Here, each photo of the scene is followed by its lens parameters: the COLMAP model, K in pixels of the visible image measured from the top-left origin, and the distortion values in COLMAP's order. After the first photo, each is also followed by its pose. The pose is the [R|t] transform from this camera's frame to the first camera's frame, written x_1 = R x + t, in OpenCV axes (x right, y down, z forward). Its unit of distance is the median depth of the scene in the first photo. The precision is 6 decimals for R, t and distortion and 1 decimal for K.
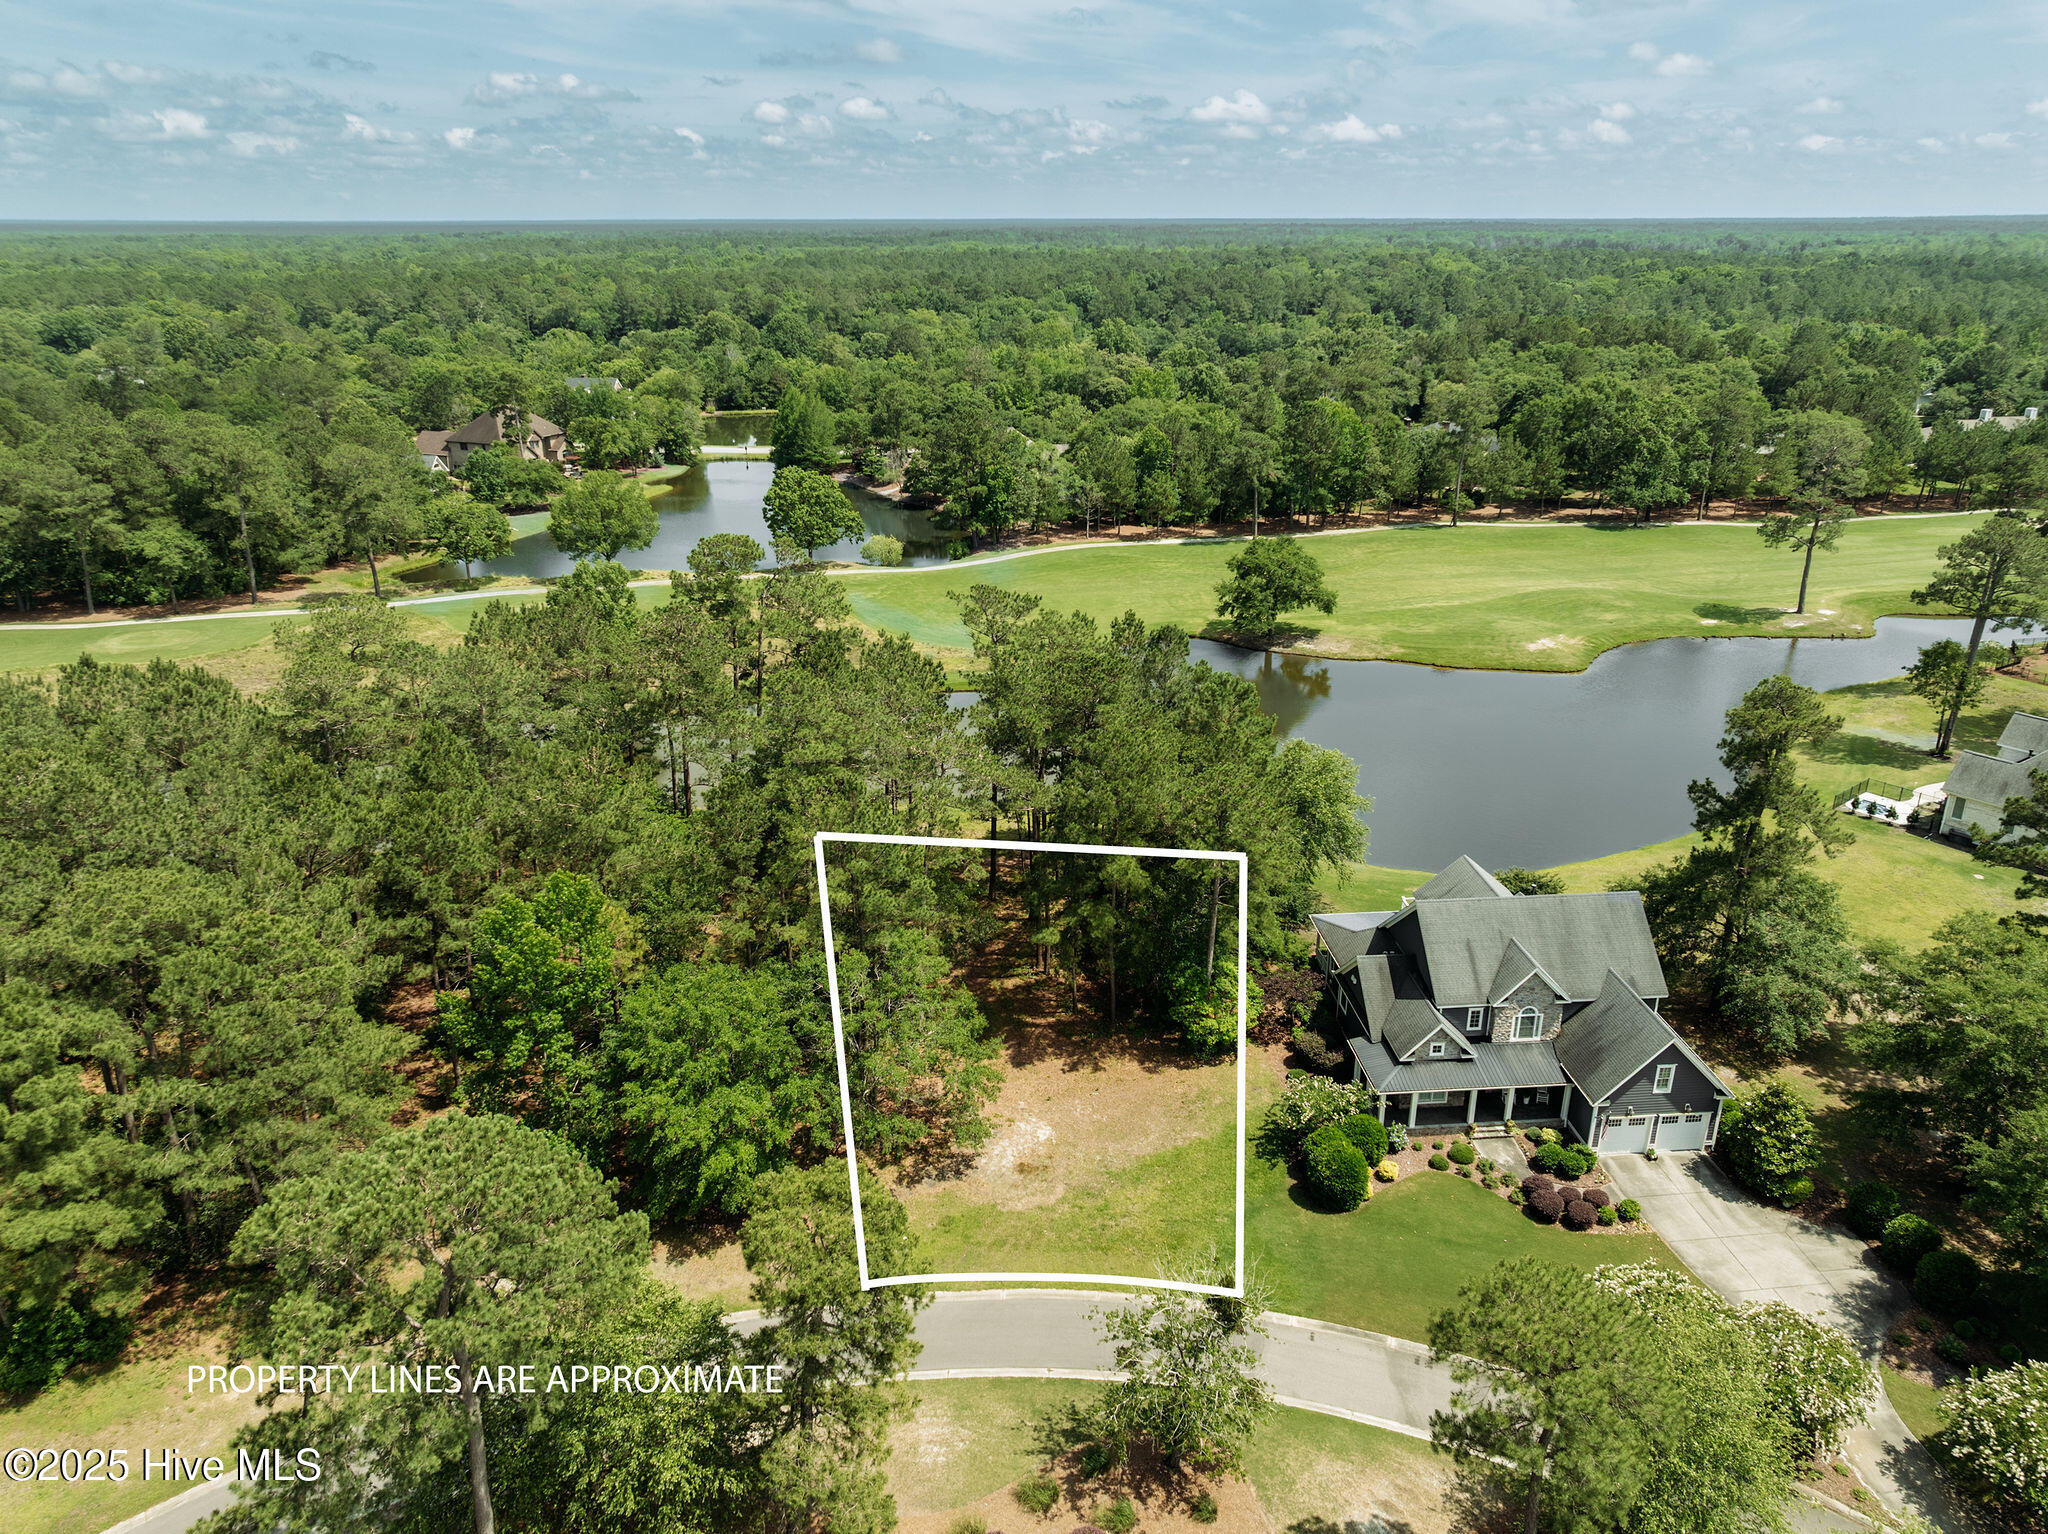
lens RADIAL K [[1439.5, 0, 1024.0], [0, 1439.5, 767.0], [0, 0, 1]] dist [-0.005348, -0.002274]
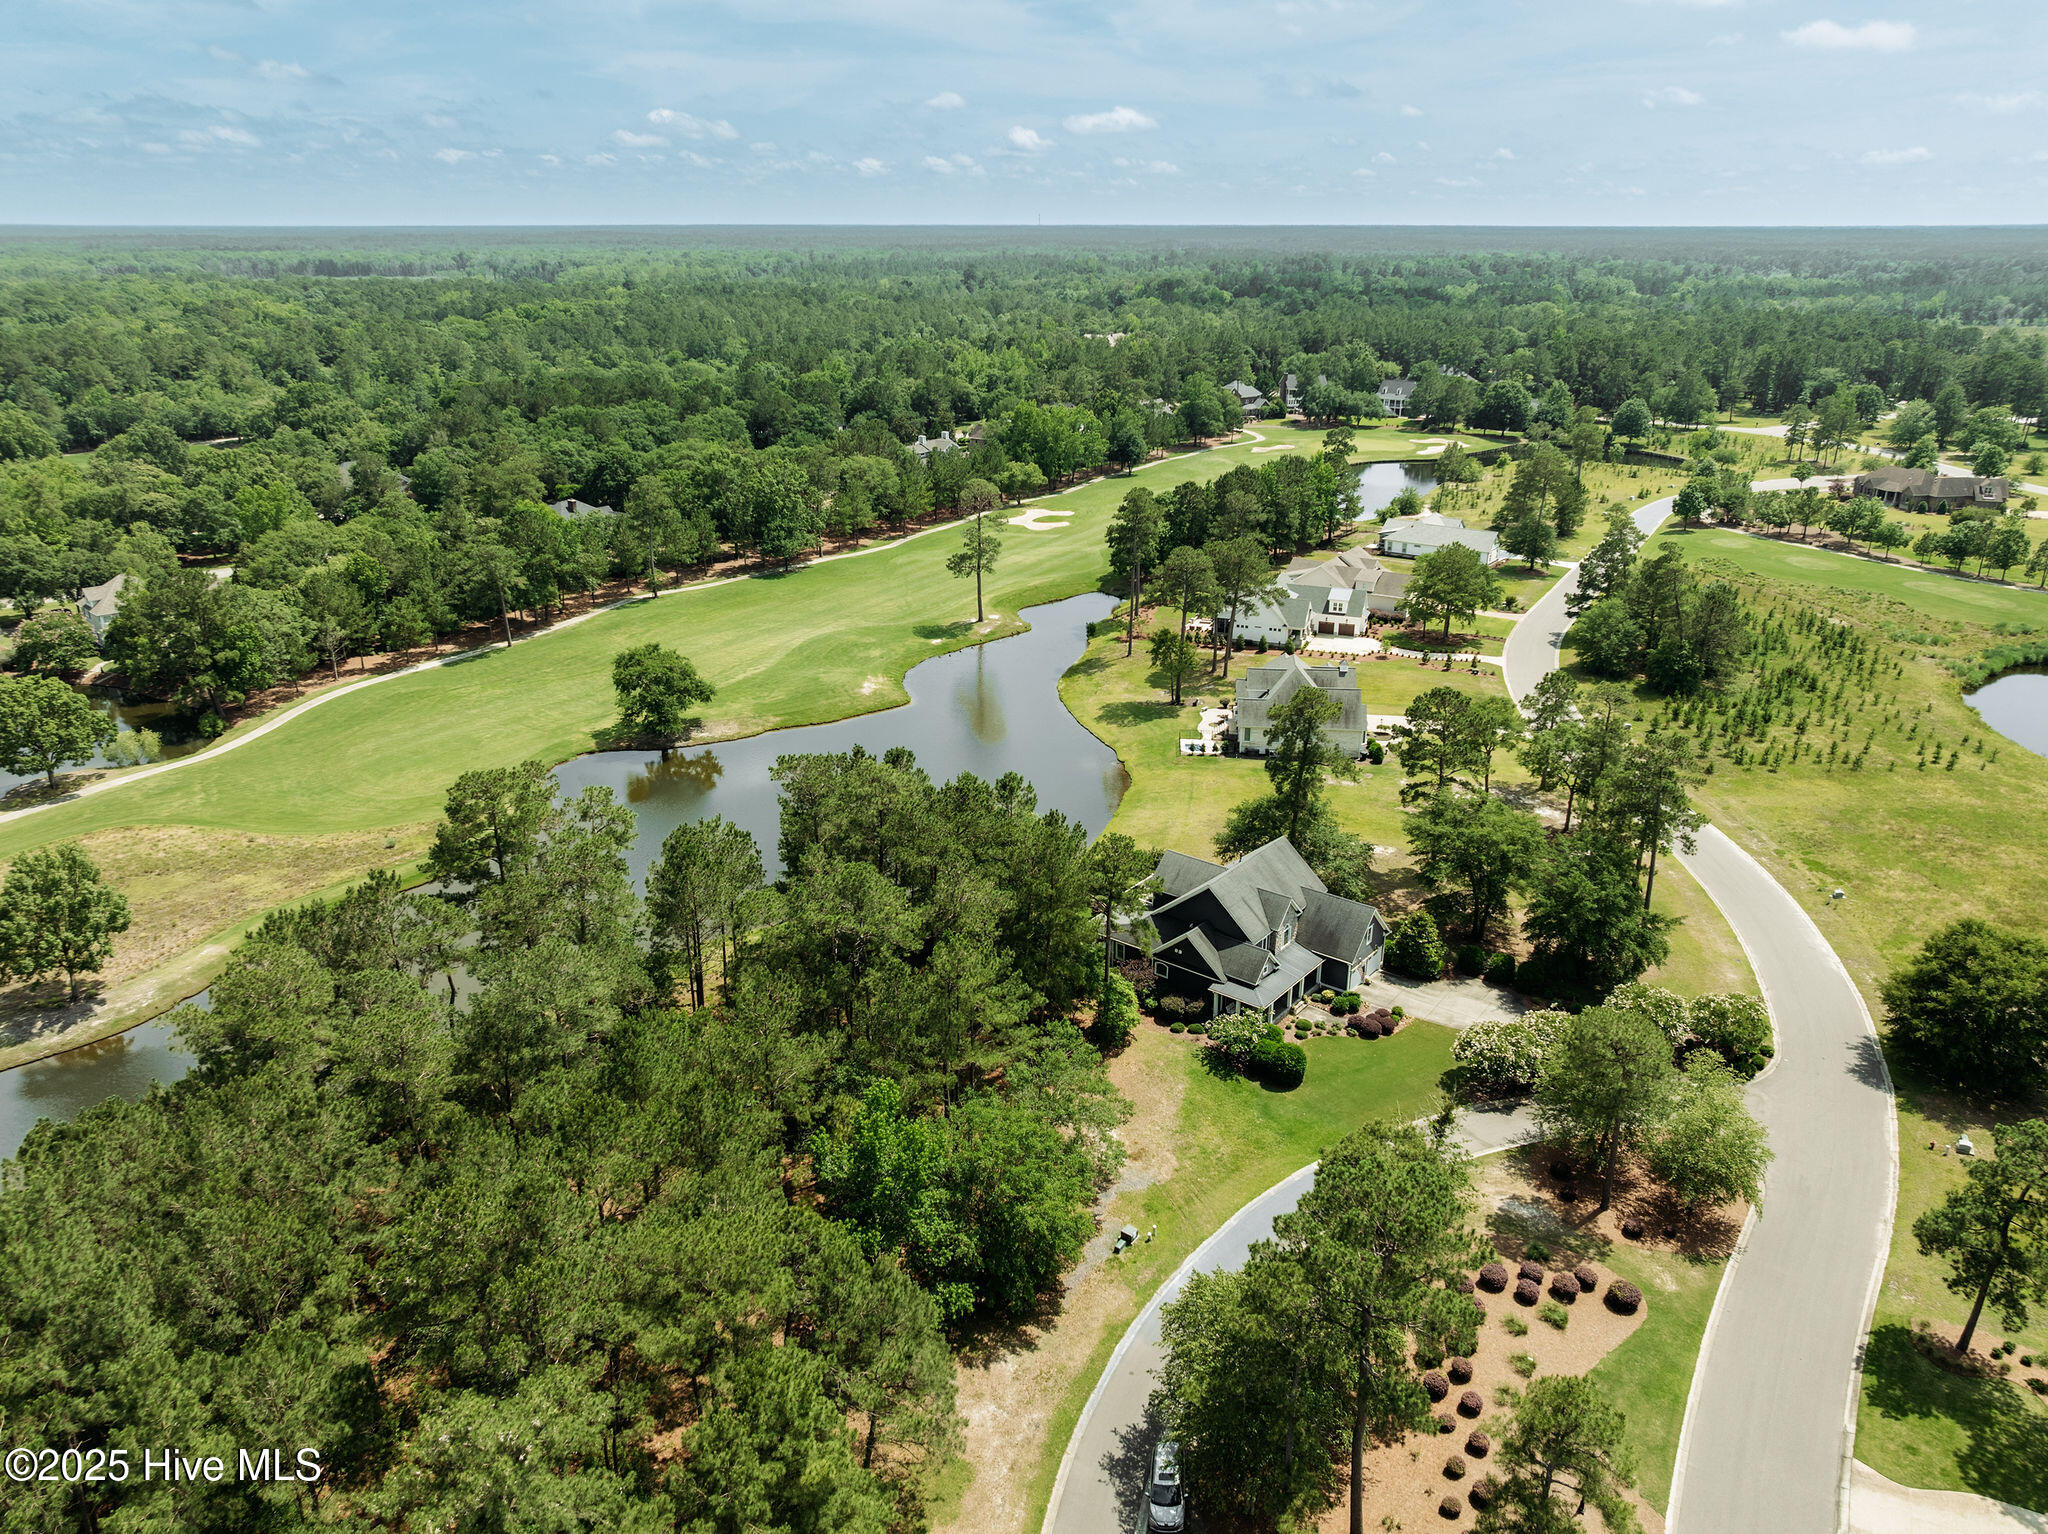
lens RADIAL K [[1457.9, 0, 1024.0], [0, 1457.9, 767.0], [0, 0, 1]] dist [-0.031397, 0.043463]
pose [[0.671986, -0.256858, 0.694592, -0.841430], [0.259550, 0.960119, 0.103946, -0.221280], [-0.693591, 0.110432, 0.711855, 0.047520]]
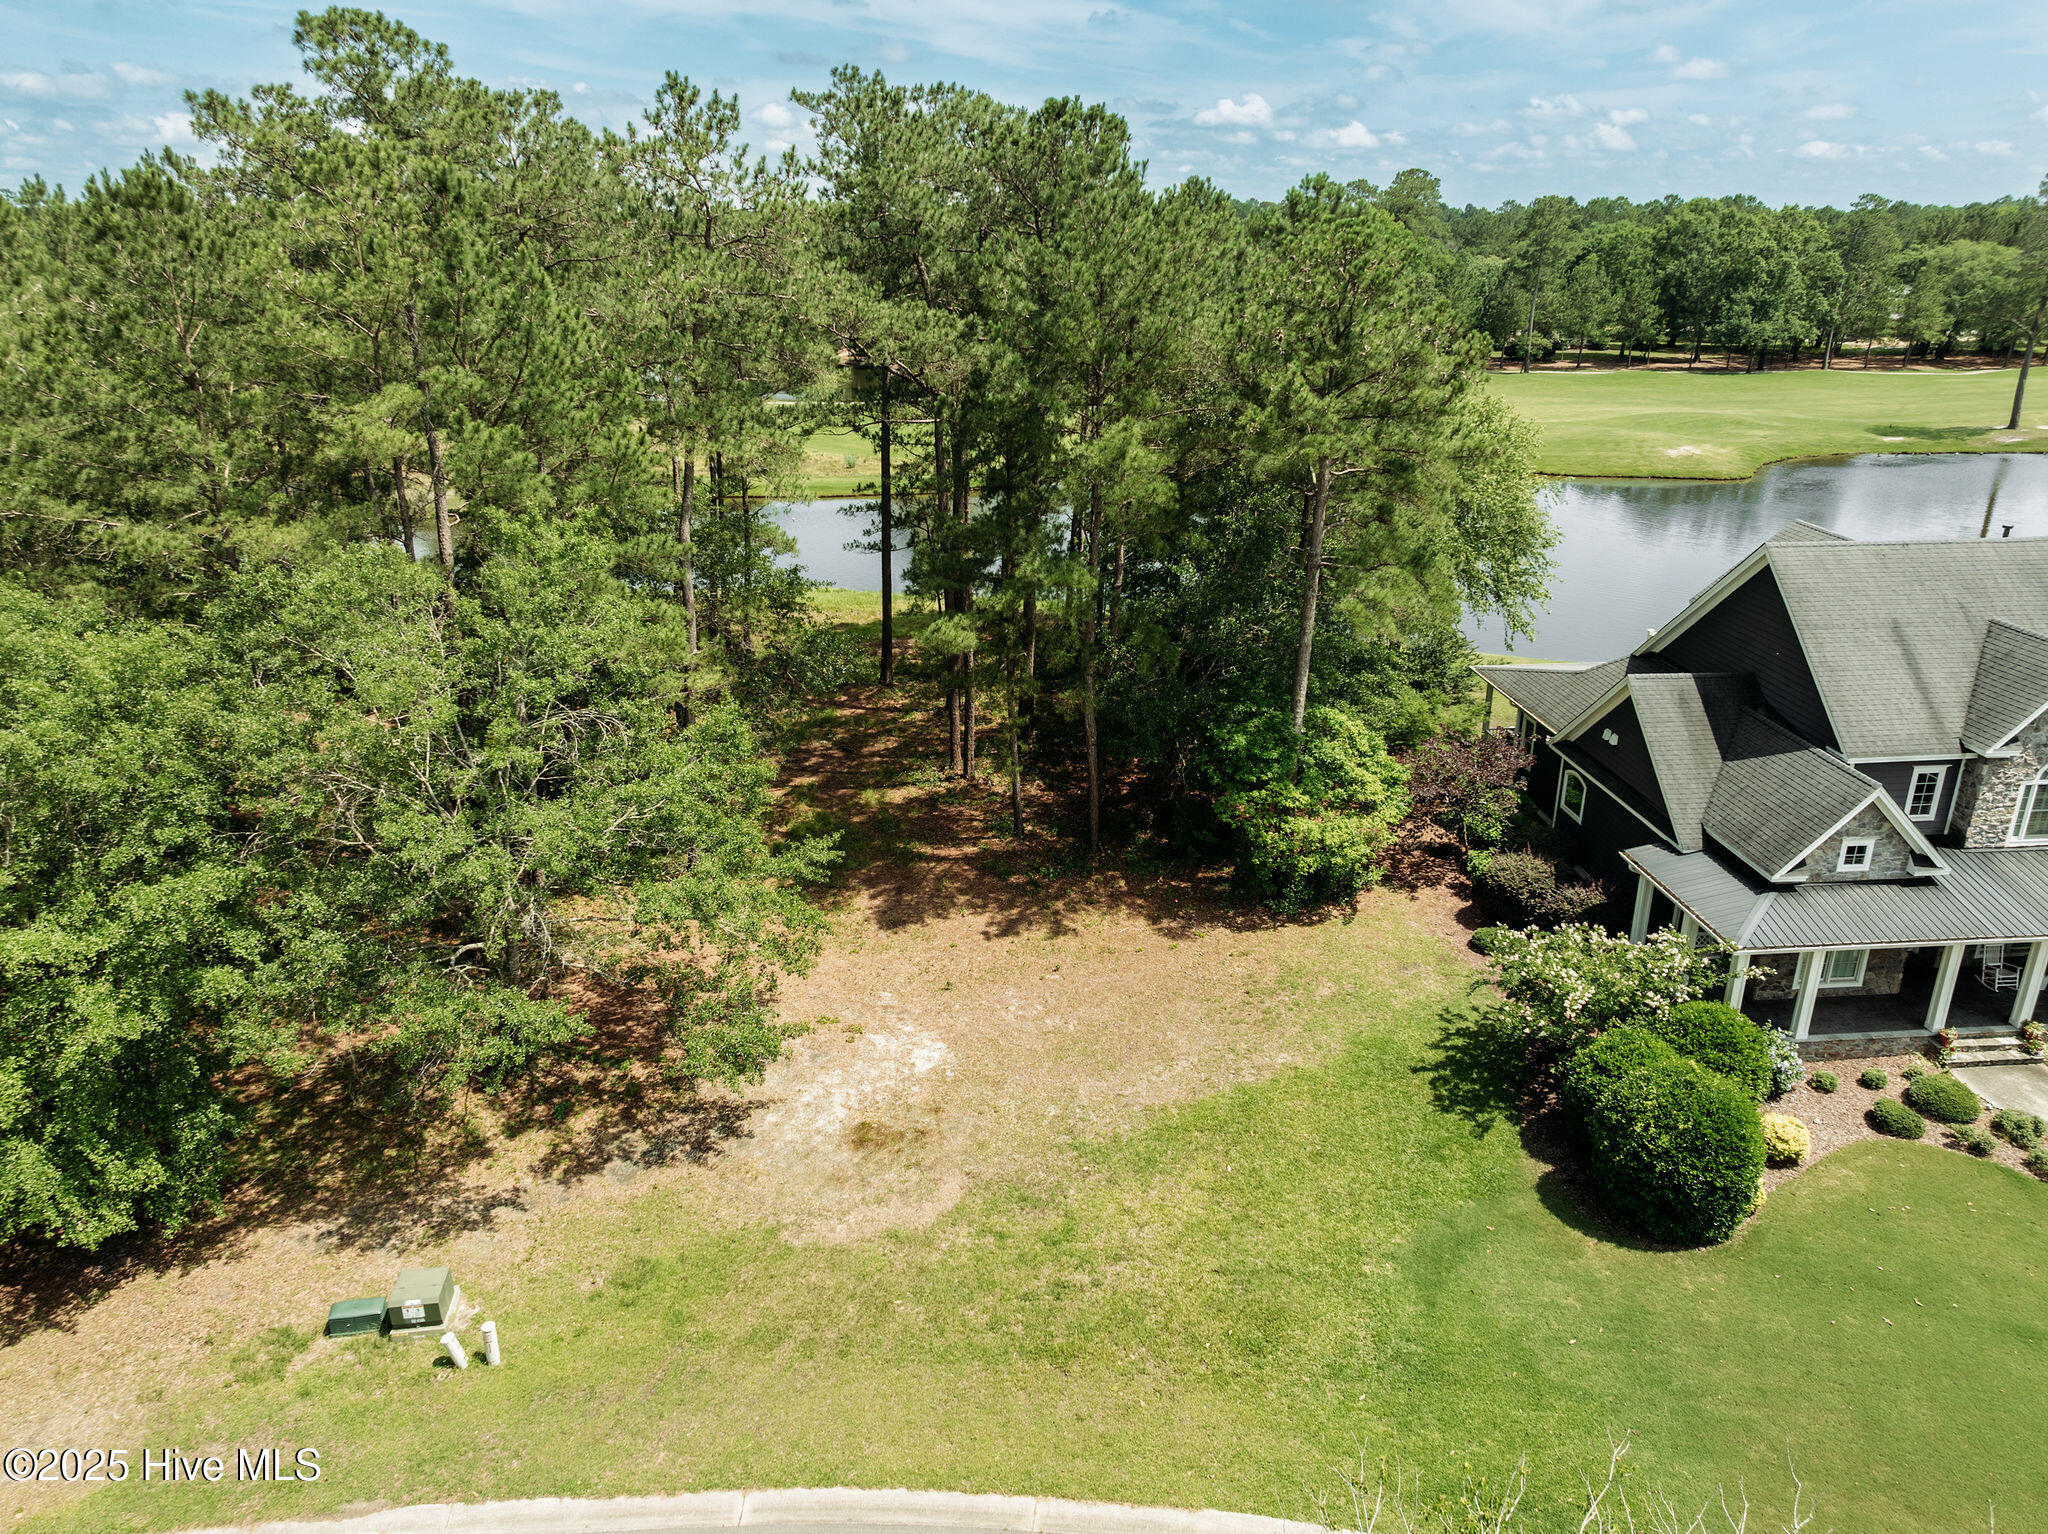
lens RADIAL K [[1439.5, 0, 1024.0], [0, 1439.5, 767.0], [0, 0, 1]] dist [-0.005348, -0.002274]
pose [[0.999991, -0.000763, 0.004103, 0.037855], [0.000780, 0.999992, -0.004009, 0.159513], [-0.004100, 0.004012, 0.999984, 0.536831]]
